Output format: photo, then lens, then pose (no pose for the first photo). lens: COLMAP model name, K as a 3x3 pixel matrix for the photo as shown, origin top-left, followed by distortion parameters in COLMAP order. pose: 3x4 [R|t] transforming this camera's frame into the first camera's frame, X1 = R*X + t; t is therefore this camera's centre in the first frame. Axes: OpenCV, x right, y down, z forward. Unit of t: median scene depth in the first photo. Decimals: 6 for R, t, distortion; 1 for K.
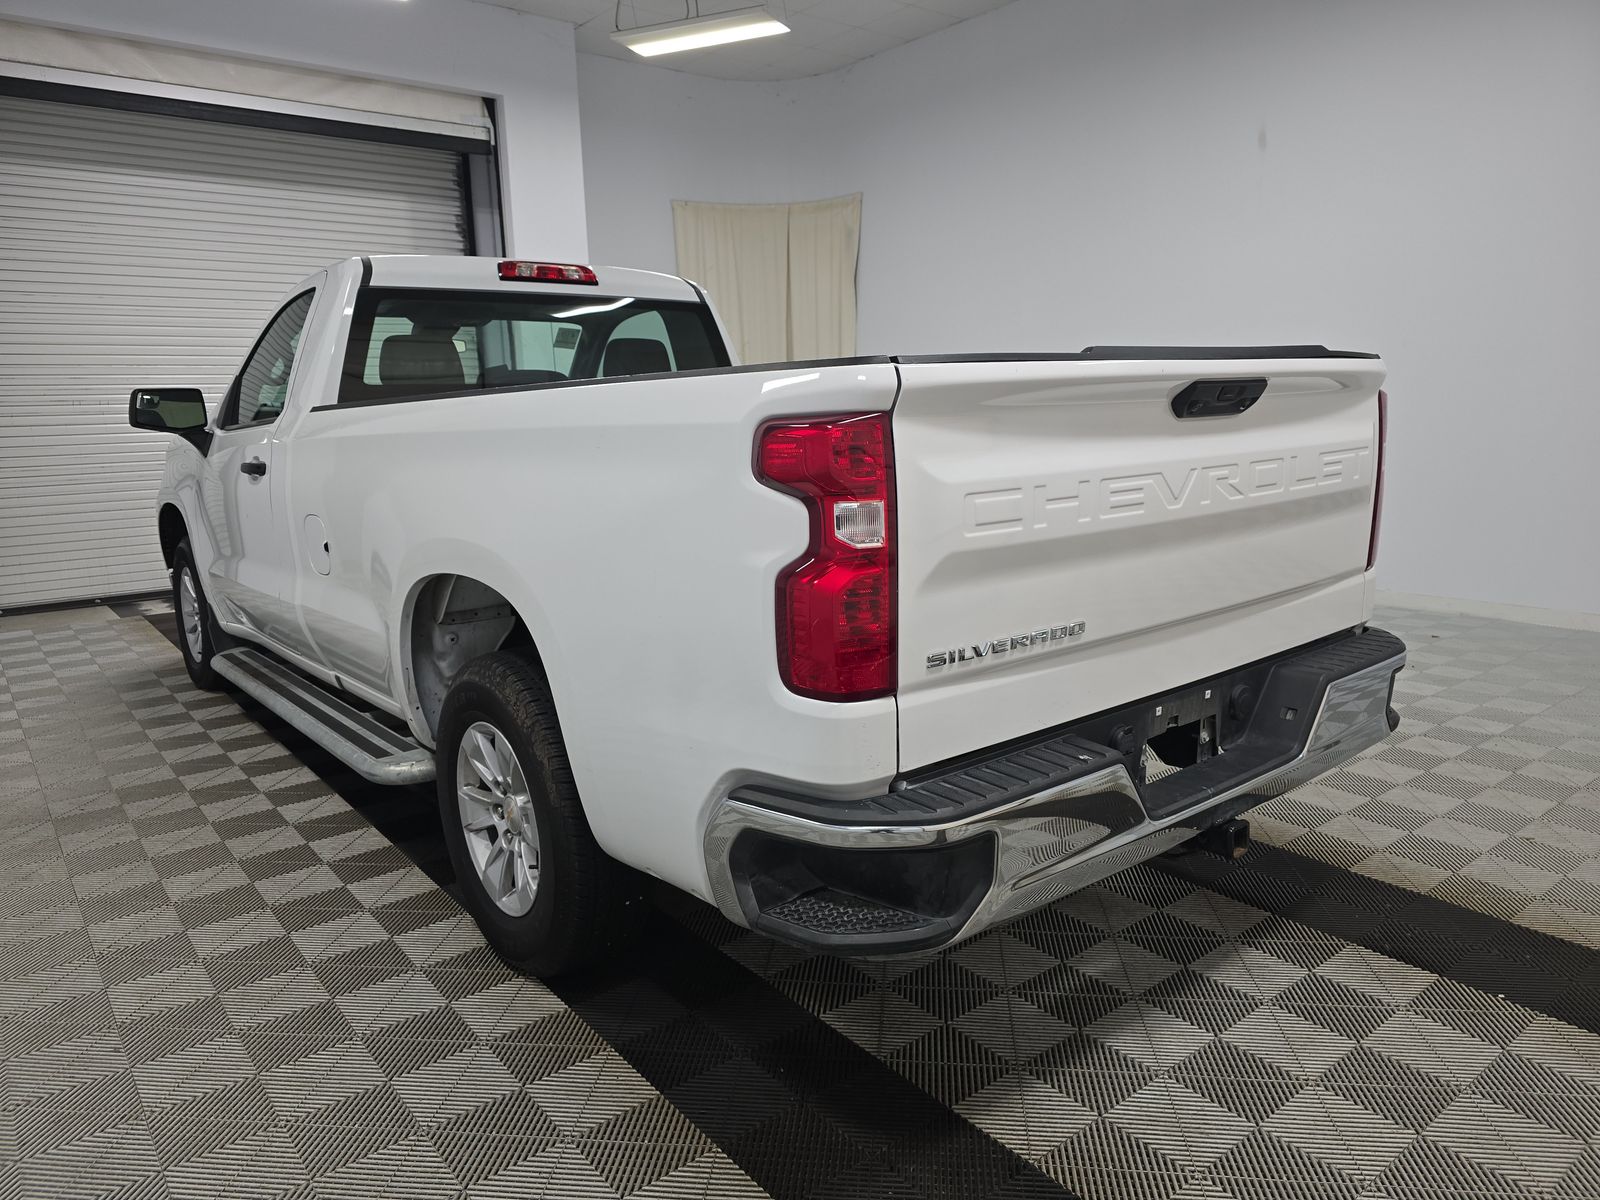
lens RADIAL K [[1099.4, 0, 804.0], [0, 1099.4, 604.2], [0, 0, 1]] dist [0.054950, -0.046677]
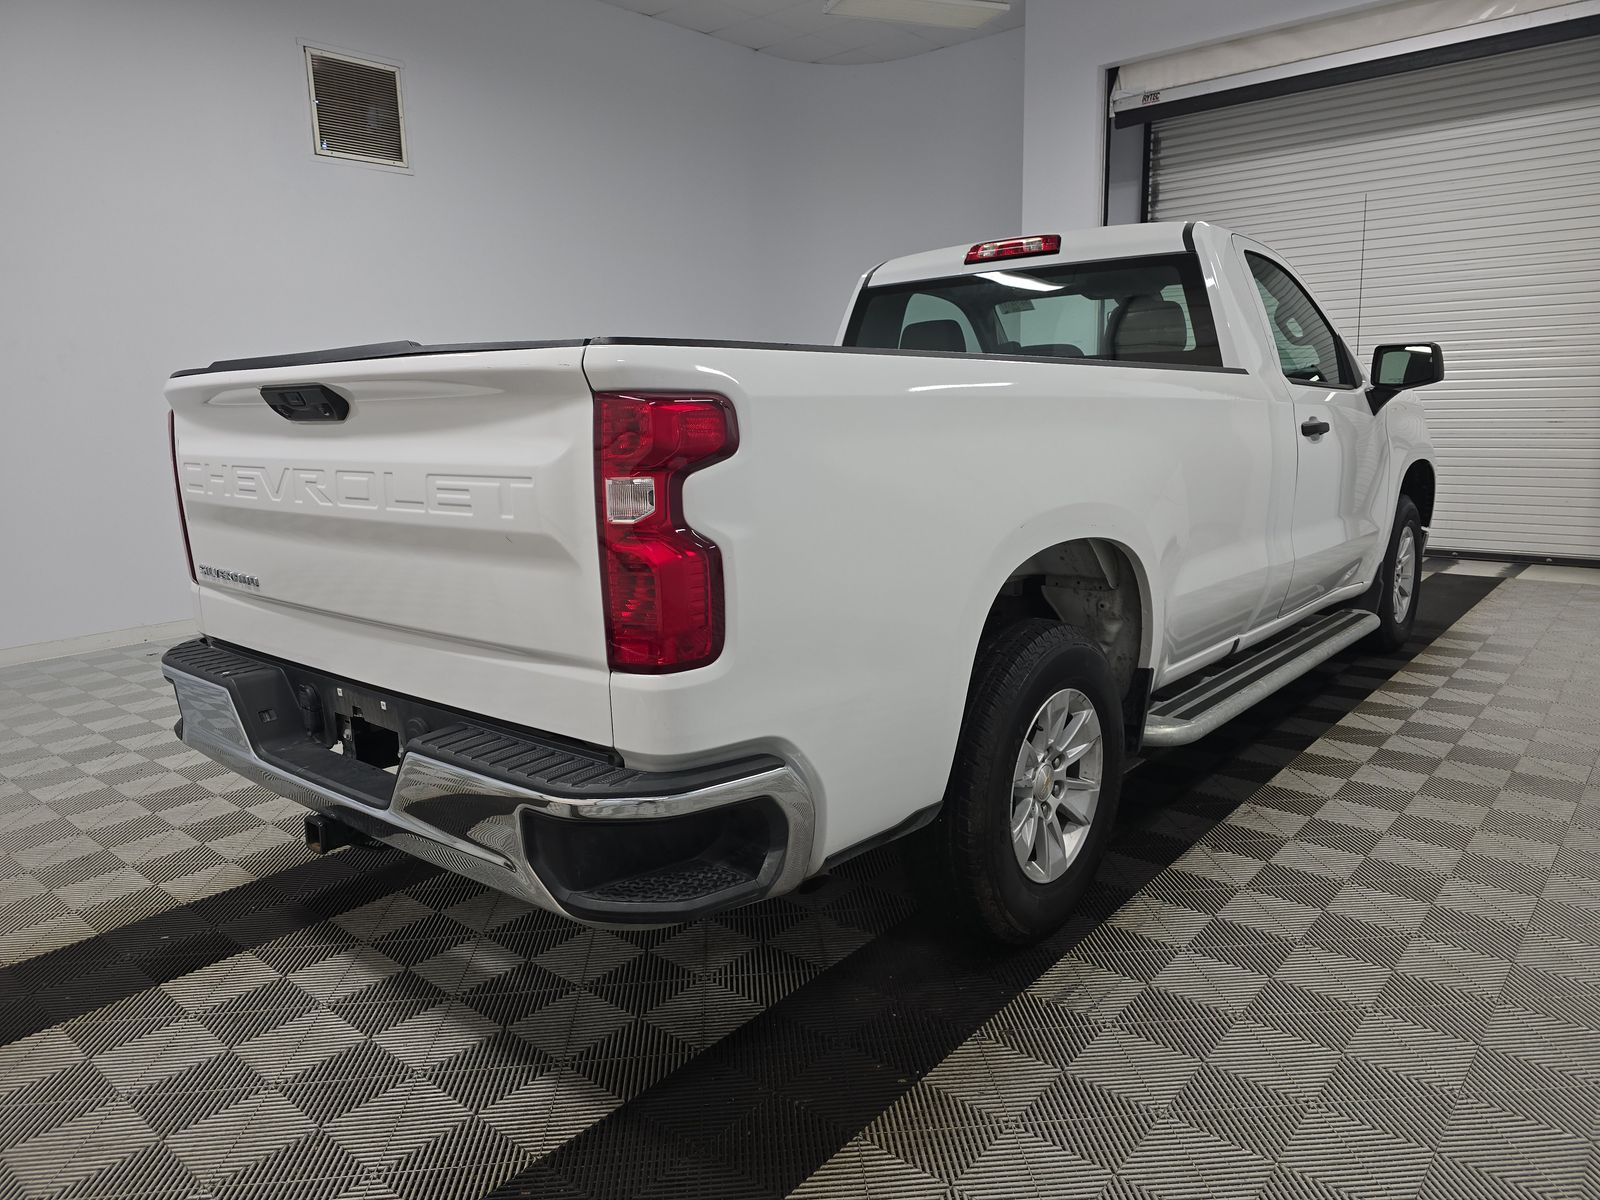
lens RADIAL K [[1099.4, 0, 804.0], [0, 1099.4, 604.2], [0, 0, 1]] dist [0.054950, -0.046677]
pose [[0.165946, 0.205178, -0.964554, 0.794295], [-0.158590, 0.970937, 0.179251, -0.140825], [0.973299, 0.123223, 0.193662, 0.682391]]
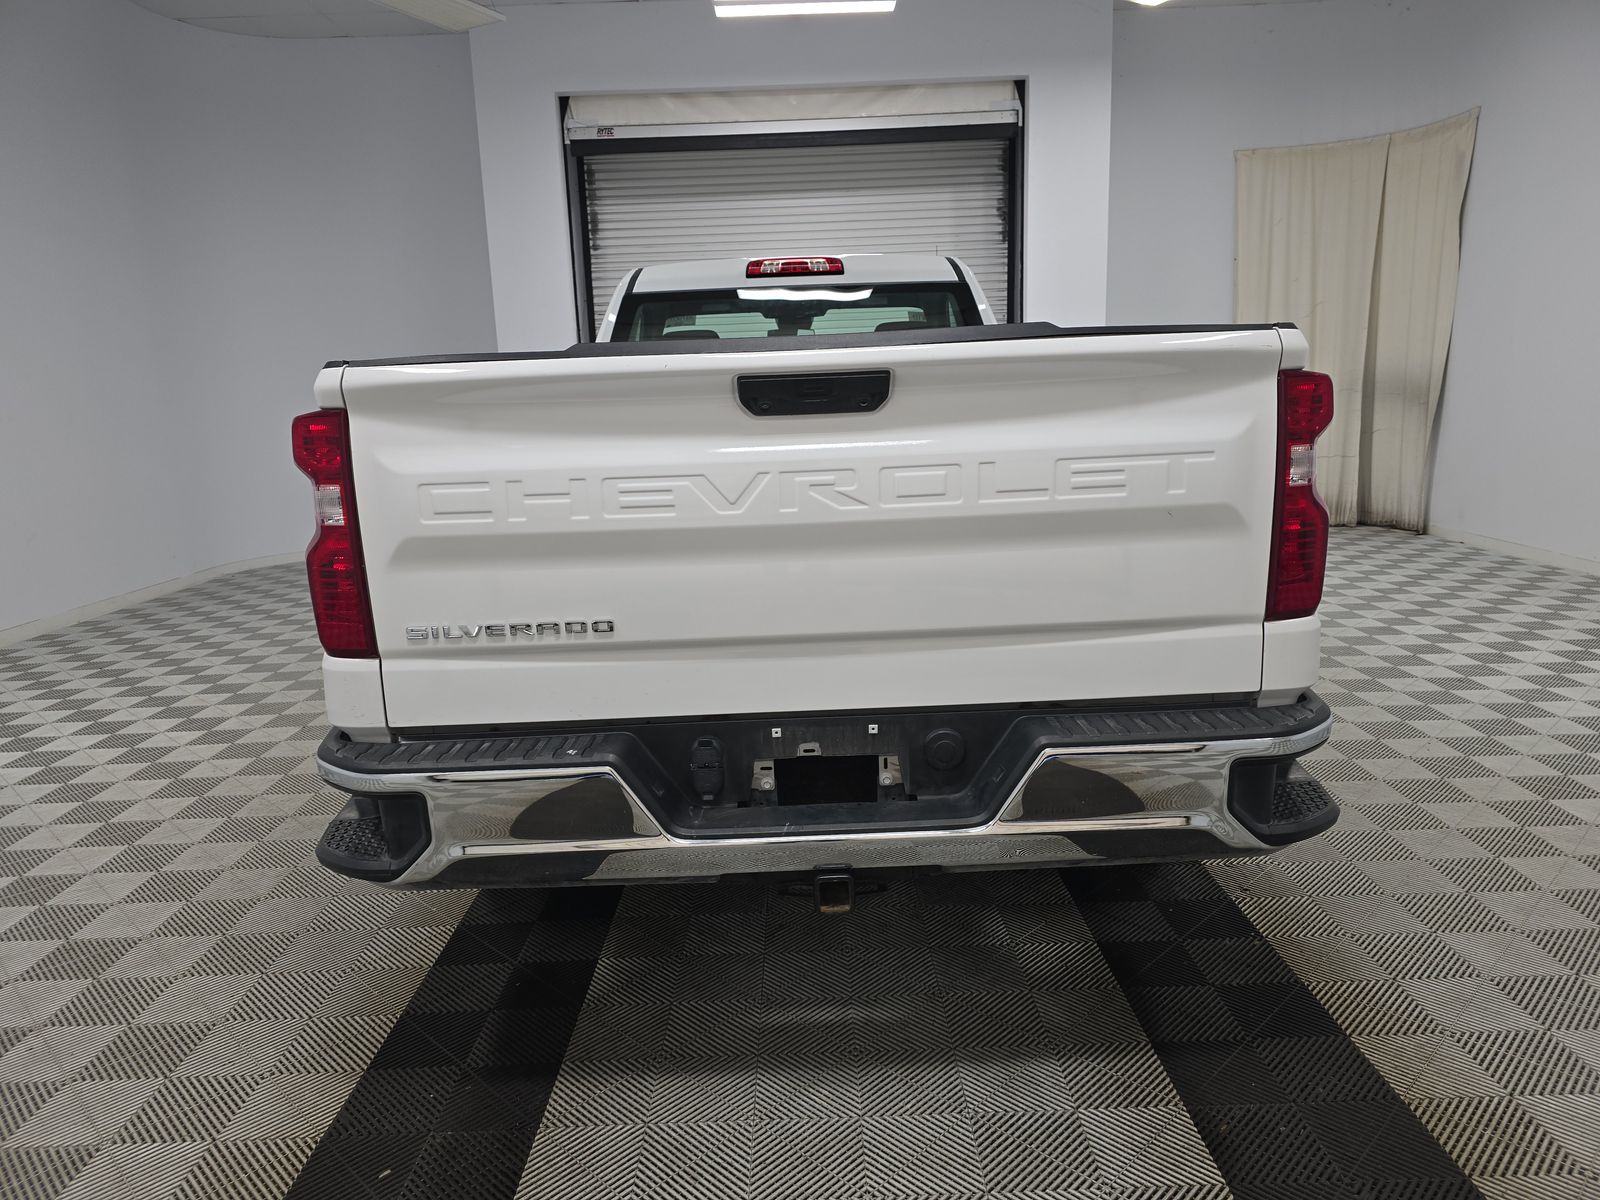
lens RADIAL K [[1099.4, 0, 804.0], [0, 1099.4, 604.2], [0, 0, 1]] dist [0.054950, -0.046677]
pose [[0.777168, 0.115493, -0.618604, 0.500630], [-0.099040, 0.993212, 0.061006, -0.038243], [0.621451, 0.013855, 0.783331, 0.164849]]
